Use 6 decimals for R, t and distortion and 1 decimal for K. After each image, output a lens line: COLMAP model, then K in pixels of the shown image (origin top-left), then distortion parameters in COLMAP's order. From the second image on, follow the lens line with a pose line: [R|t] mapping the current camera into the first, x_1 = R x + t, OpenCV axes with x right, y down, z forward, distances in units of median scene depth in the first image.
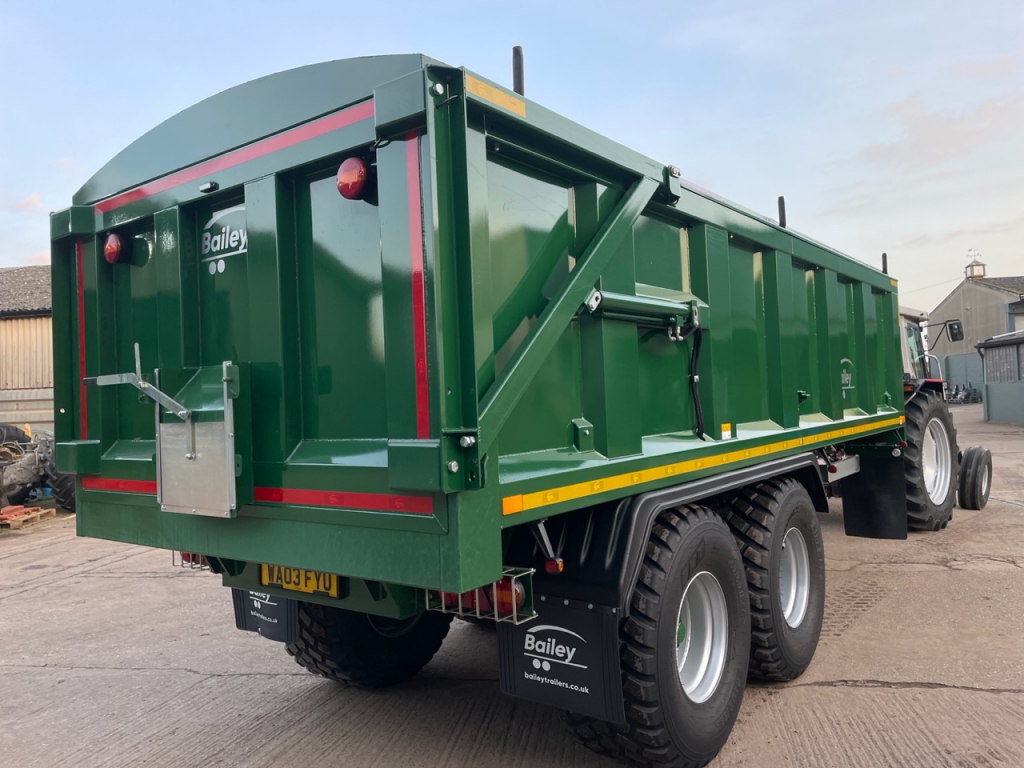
lens RADIAL K [[784.7, 0, 507.5], [0, 784.7, 357.1], [0, 0, 1]] dist [0.071439, -0.092004]
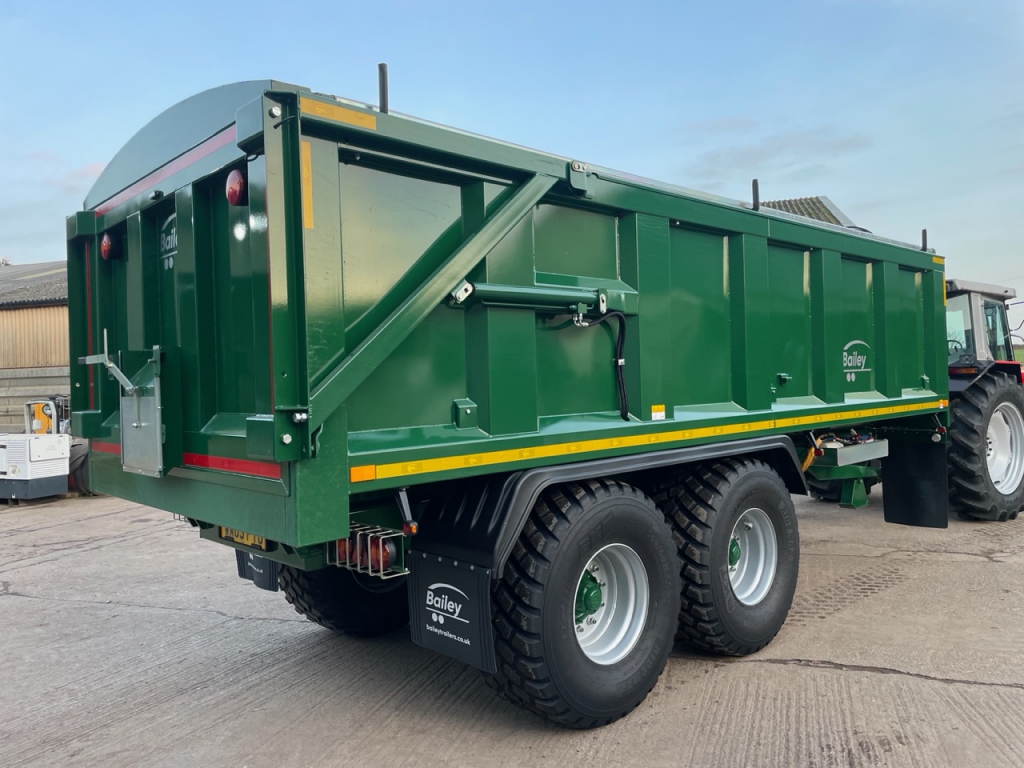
lens RADIAL K [[784.7, 0, 504.4], [0, 784.7, 360.9], [0, 0, 1]] dist [0.071439, -0.092004]
pose [[0.985885, 0.007401, -0.167259, 0.261378], [-0.001548, 0.999383, 0.035095, -0.010536], [0.167416, -0.034341, 0.985288, -0.056115]]
